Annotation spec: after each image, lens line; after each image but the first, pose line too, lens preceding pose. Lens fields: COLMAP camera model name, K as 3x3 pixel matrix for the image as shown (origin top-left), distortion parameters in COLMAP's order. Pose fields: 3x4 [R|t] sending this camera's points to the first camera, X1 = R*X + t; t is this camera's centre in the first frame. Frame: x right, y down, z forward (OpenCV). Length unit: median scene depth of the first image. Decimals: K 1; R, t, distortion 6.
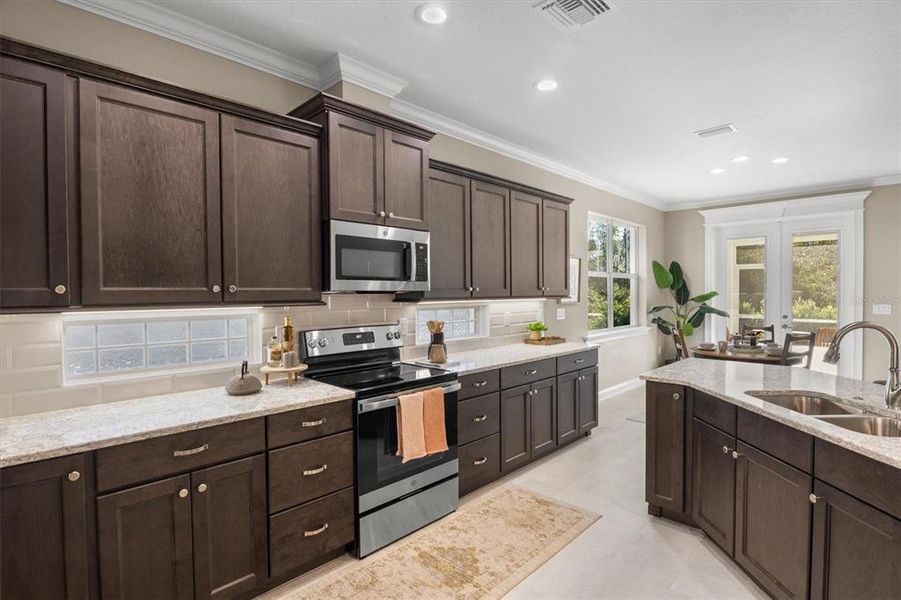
lens RADIAL K [[443.6, 0, 452.7], [0, 443.6, 301.2], [0, 0, 1]] dist [-0.006583, -0.007740]
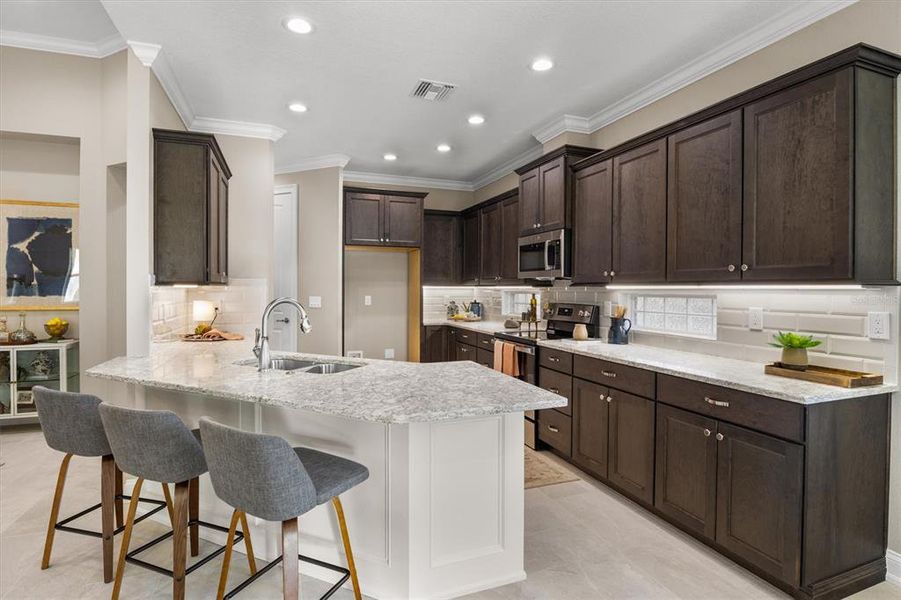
lens RADIAL K [[453.1, 0, 449.6], [0, 453.1, 292.0], [0, 0, 1]] dist [-0.010378, -0.002416]
pose [[-0.424097, 0.013000, -0.905524, 0.811453], [-0.016920, 0.999609, 0.022275, -0.003099], [0.905459, 0.024769, -0.423711, 0.837781]]
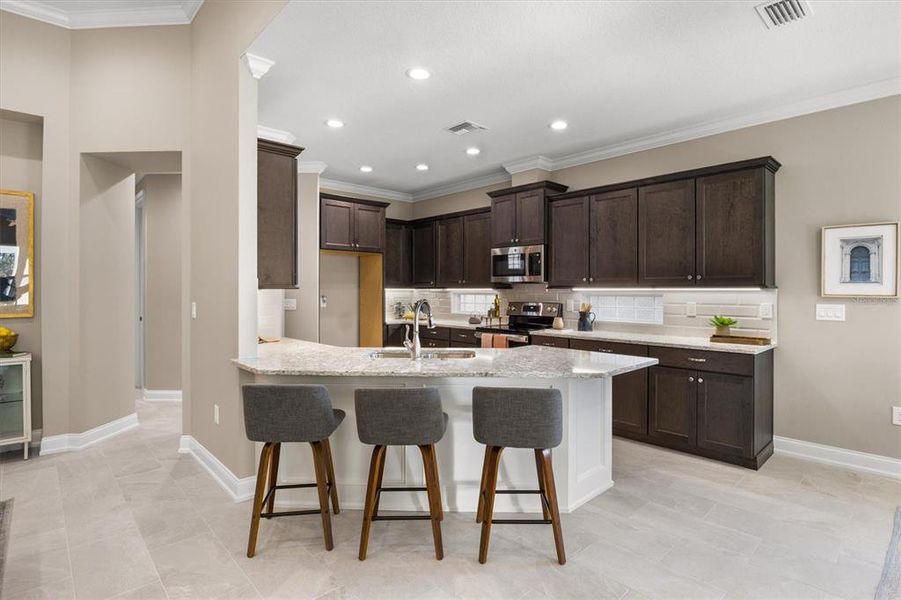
lens RADIAL K [[453.1, 0, 449.6], [0, 453.1, 292.0], [0, 0, 1]] dist [-0.010378, -0.002416]
pose [[-0.045742, 0.011959, -0.998882, 1.061055], [-0.017719, 0.999761, 0.012780, -0.000521], [0.998796, 0.018284, -0.045519, 0.497759]]
